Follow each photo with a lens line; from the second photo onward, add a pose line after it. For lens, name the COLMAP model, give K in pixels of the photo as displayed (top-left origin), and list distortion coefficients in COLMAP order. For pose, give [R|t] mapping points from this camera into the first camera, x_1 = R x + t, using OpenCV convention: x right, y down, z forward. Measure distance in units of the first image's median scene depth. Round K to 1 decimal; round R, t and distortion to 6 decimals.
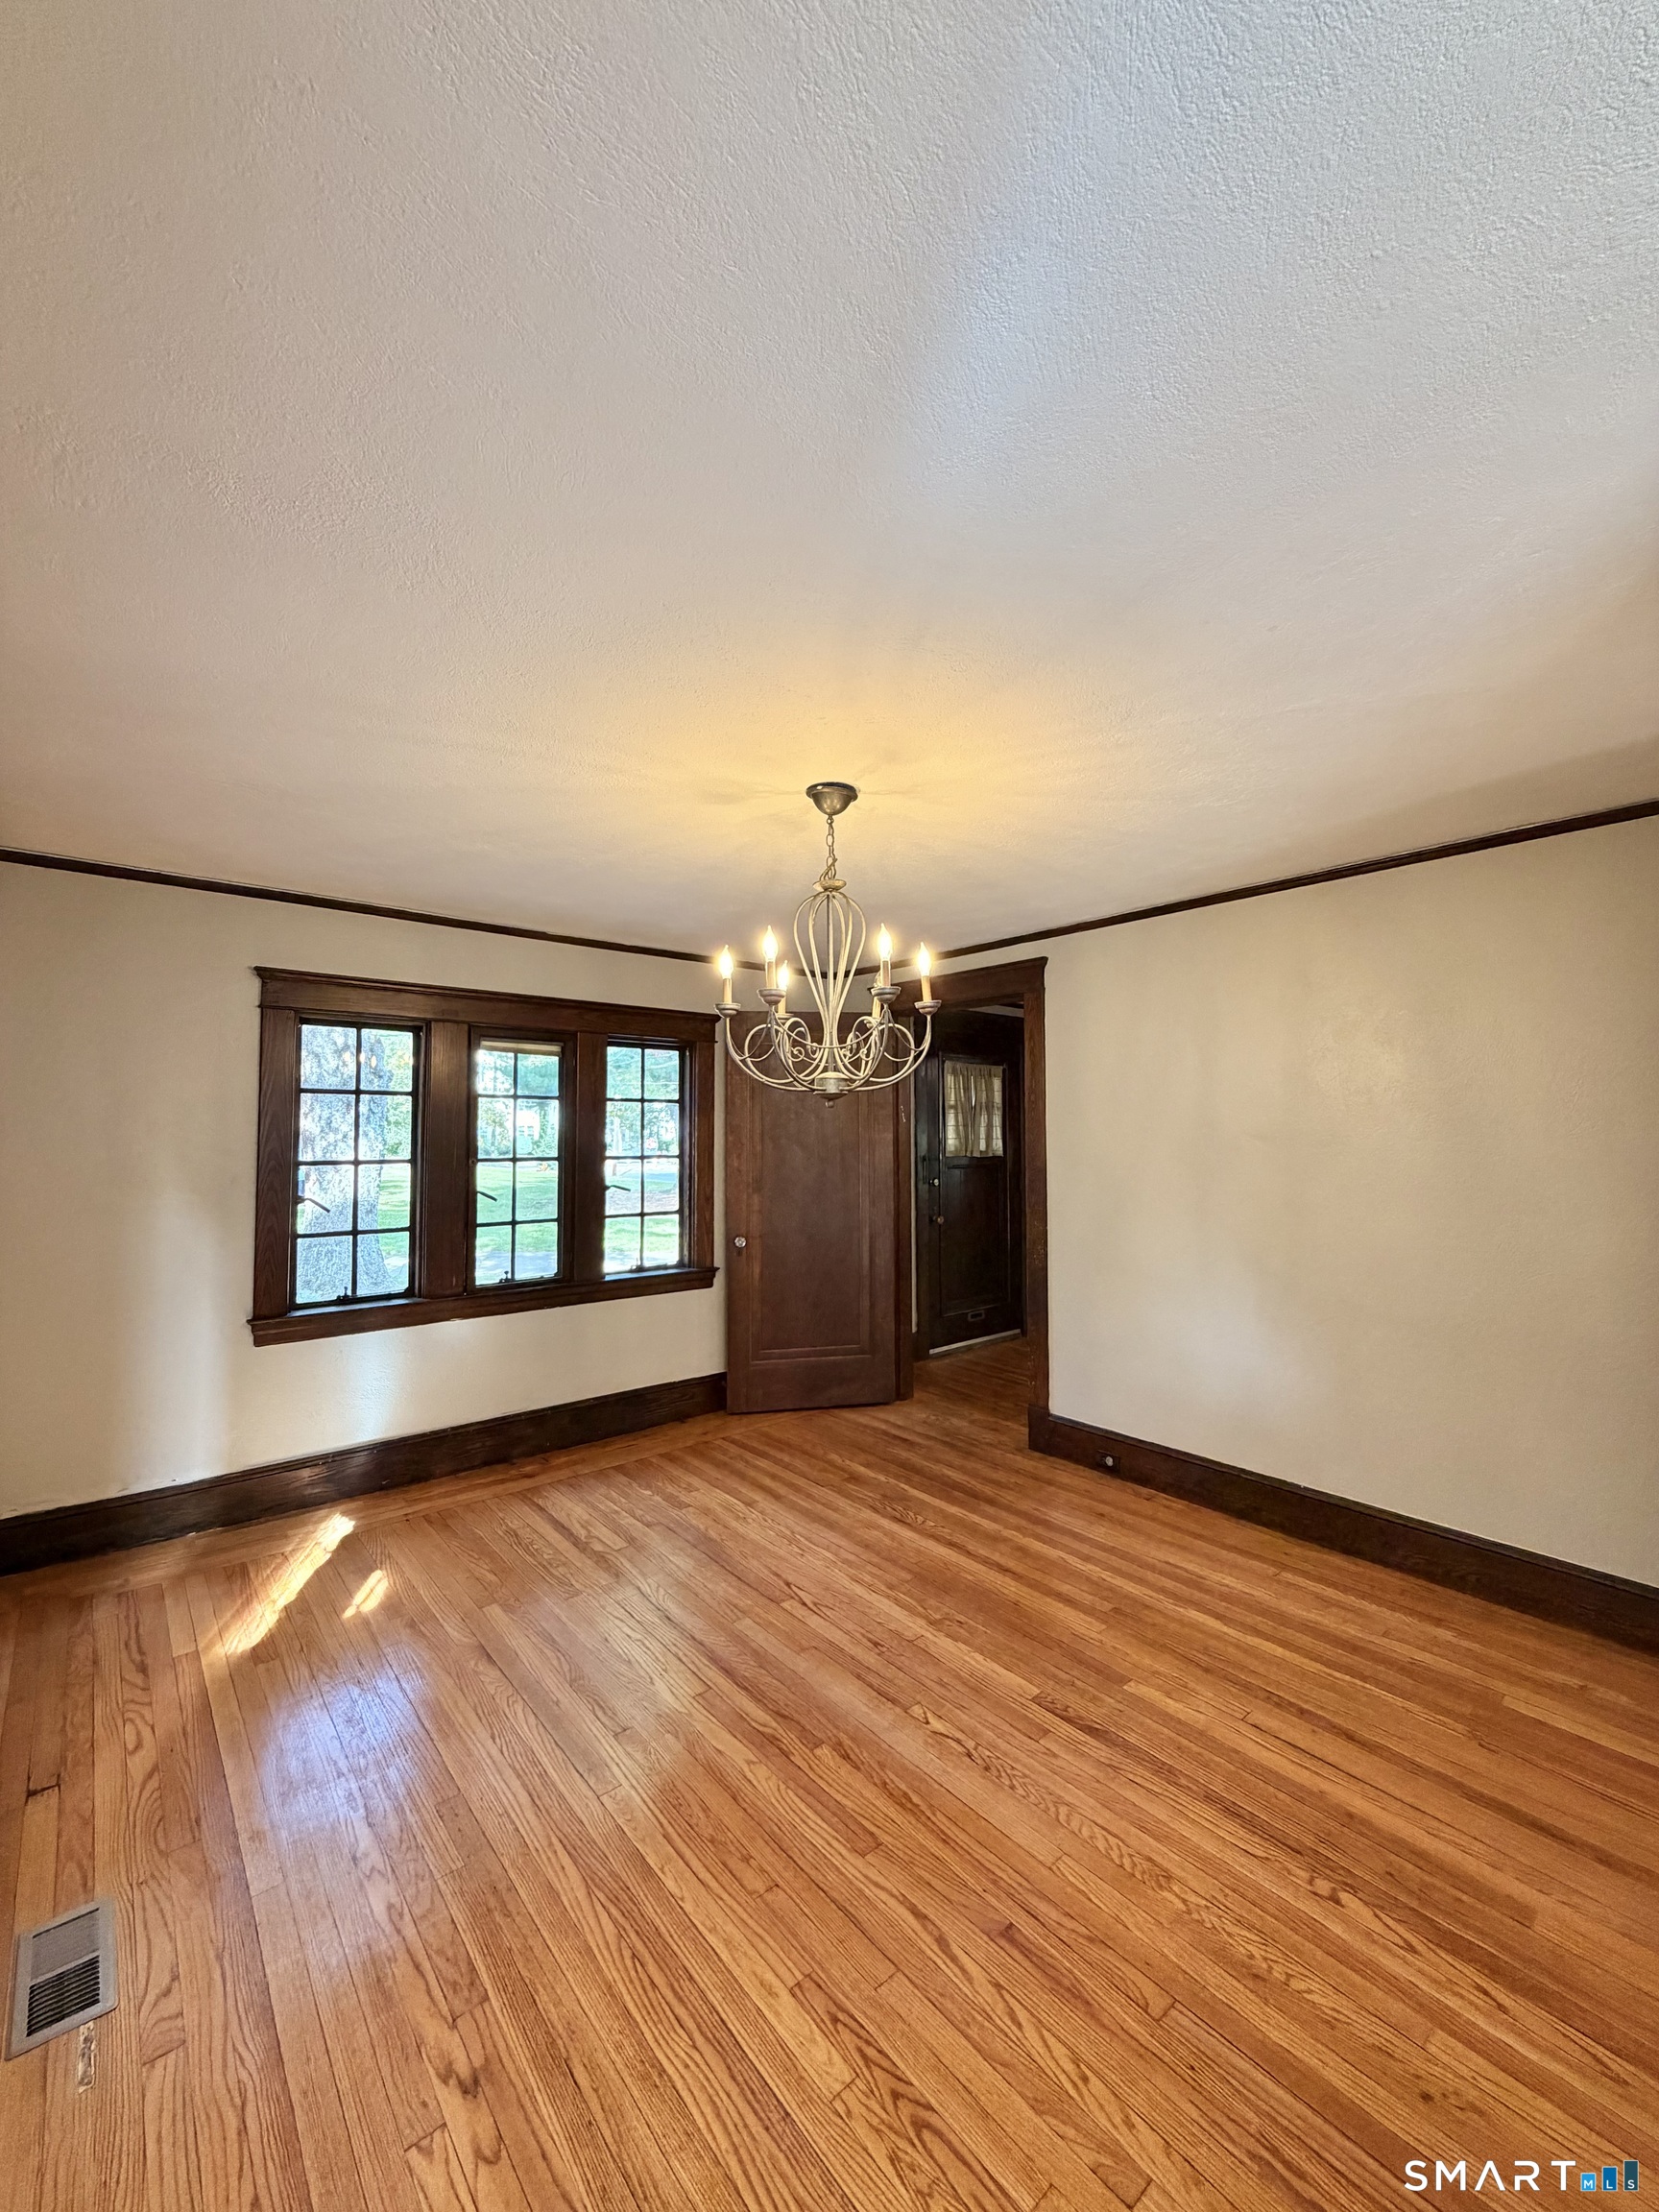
lens RADIAL K [[887.3, 0, 827.2], [0, 887.3, 1100.4], [0, 0, 1]] dist [-0.000665, 0.000334]
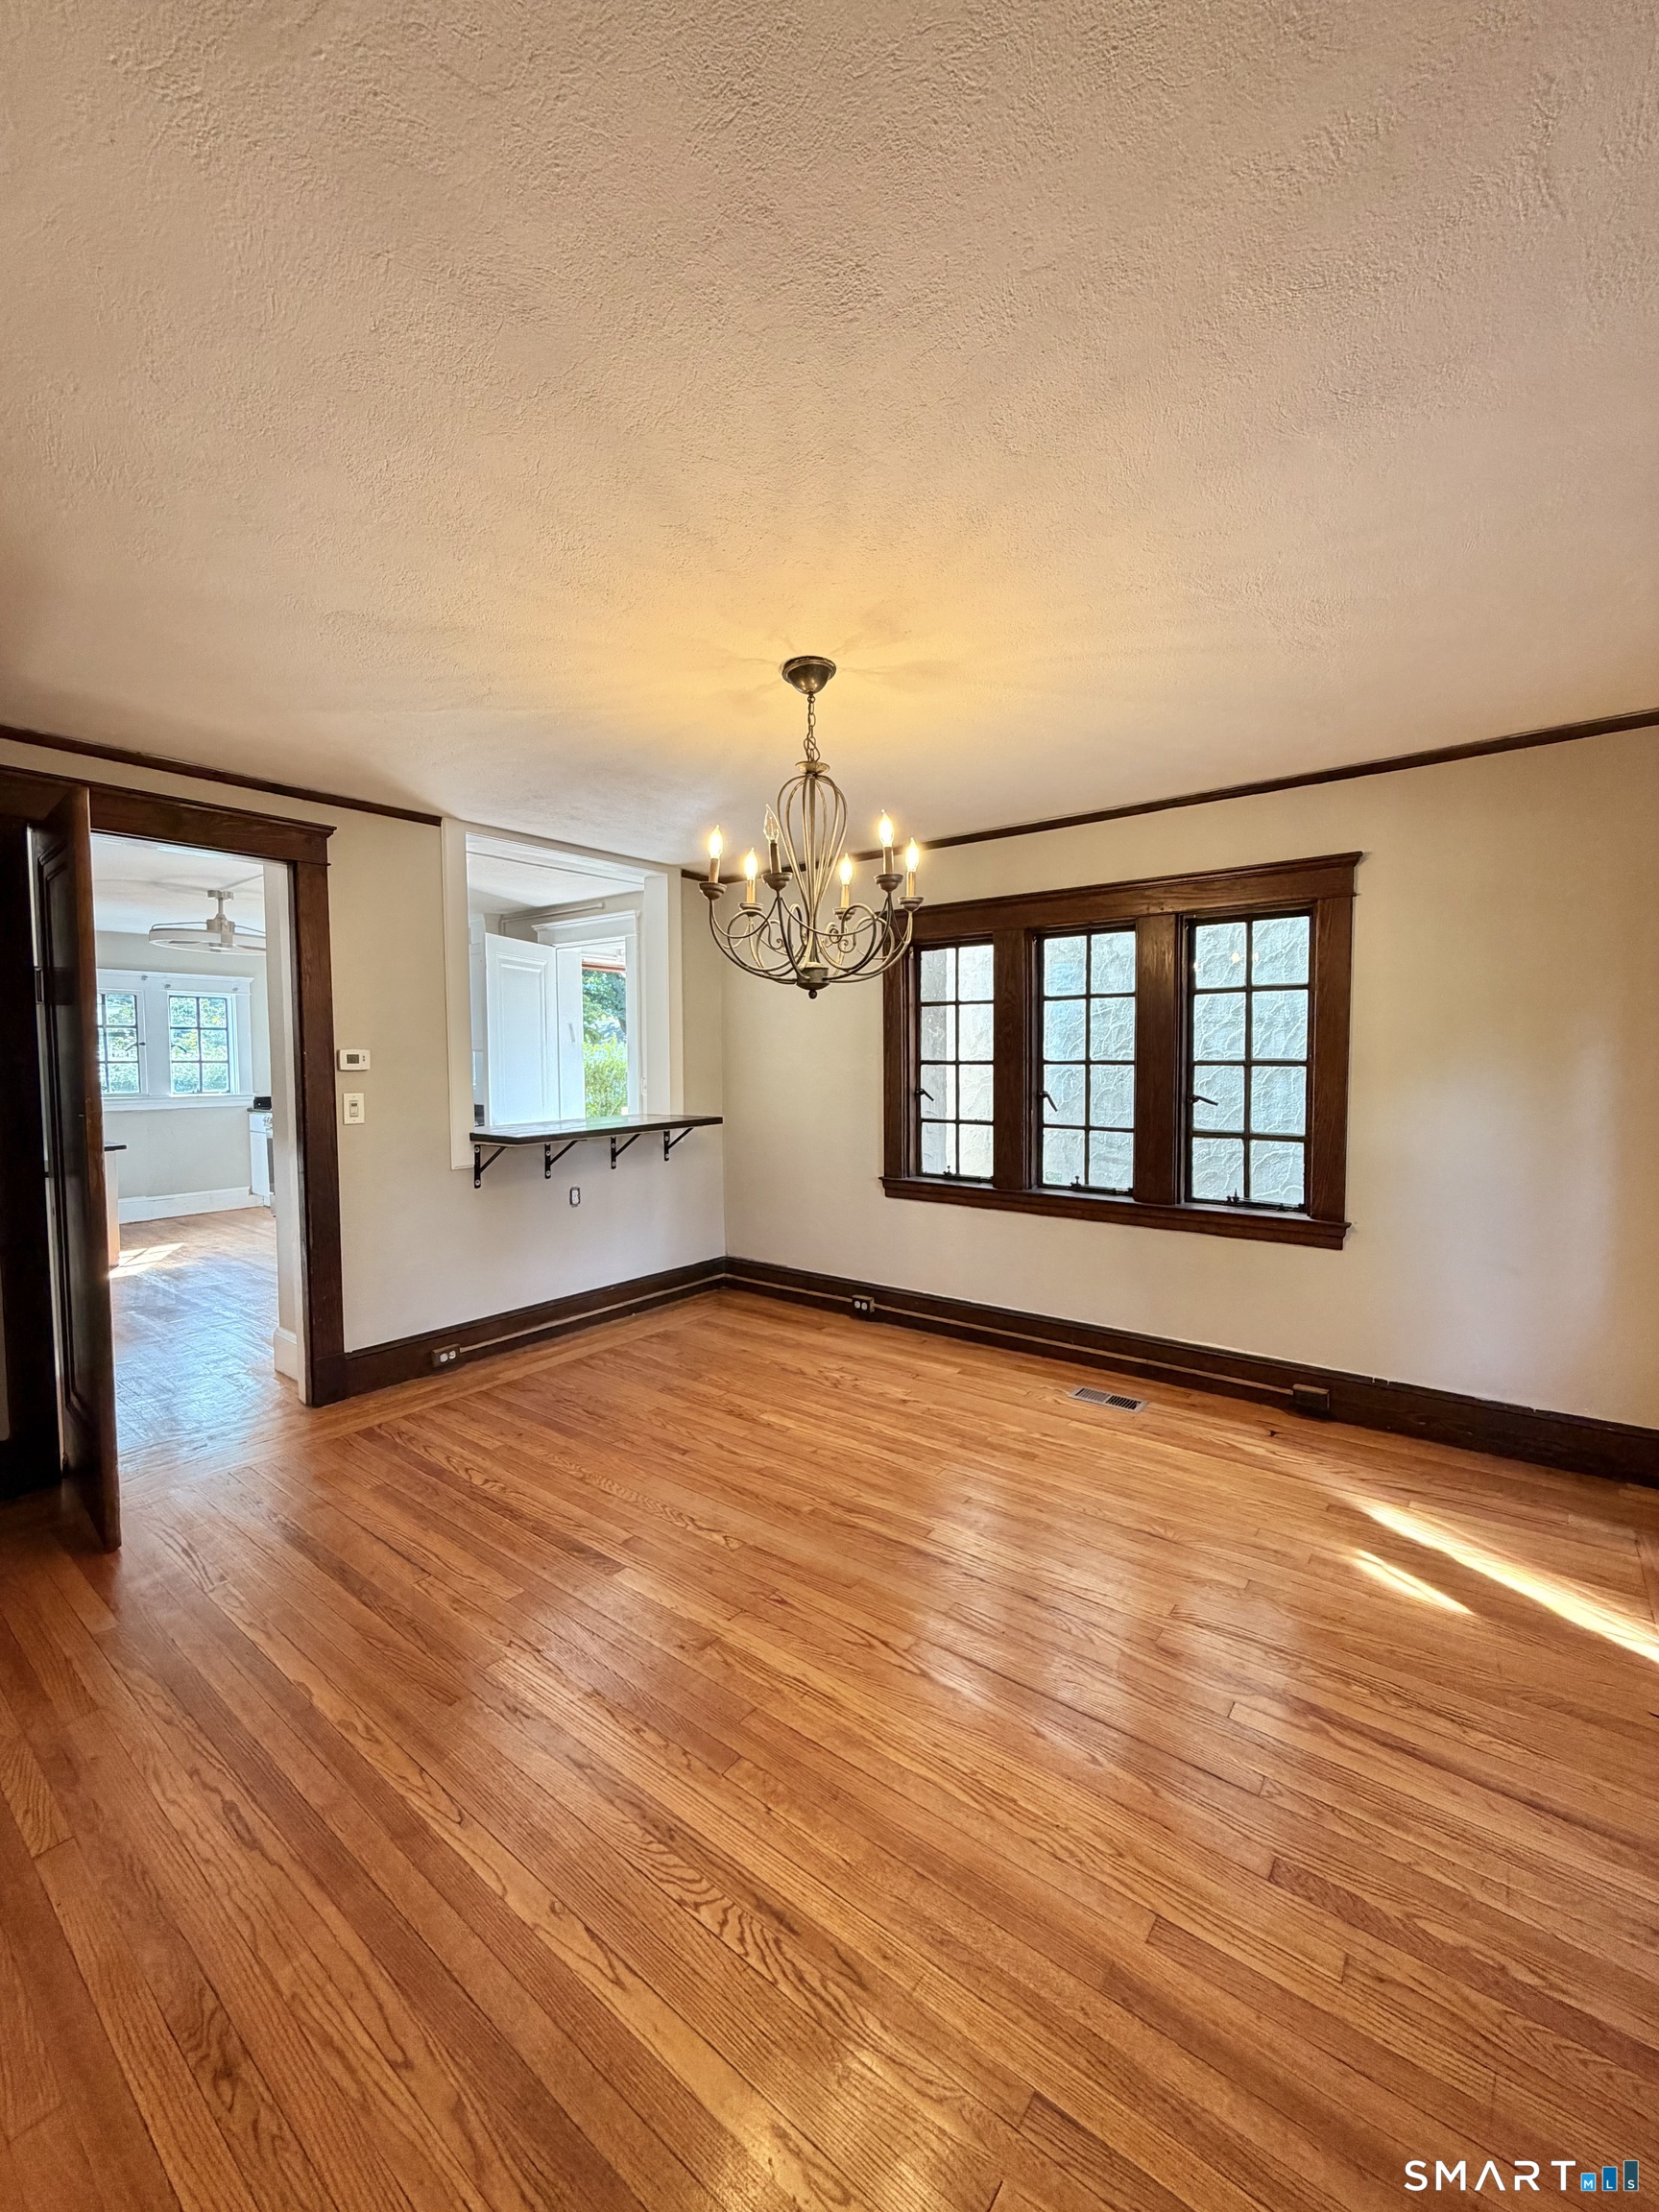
lens RADIAL K [[887.3, 0, 827.2], [0, 887.3, 1100.4], [0, 0, 1]] dist [-0.000665, 0.000334]
pose [[-0.977132, 0.016770, -0.211970, 0.202092], [0.013561, 0.999771, 0.016584, 0.107510], [0.212199, 0.013330, -0.977135, 1.986002]]
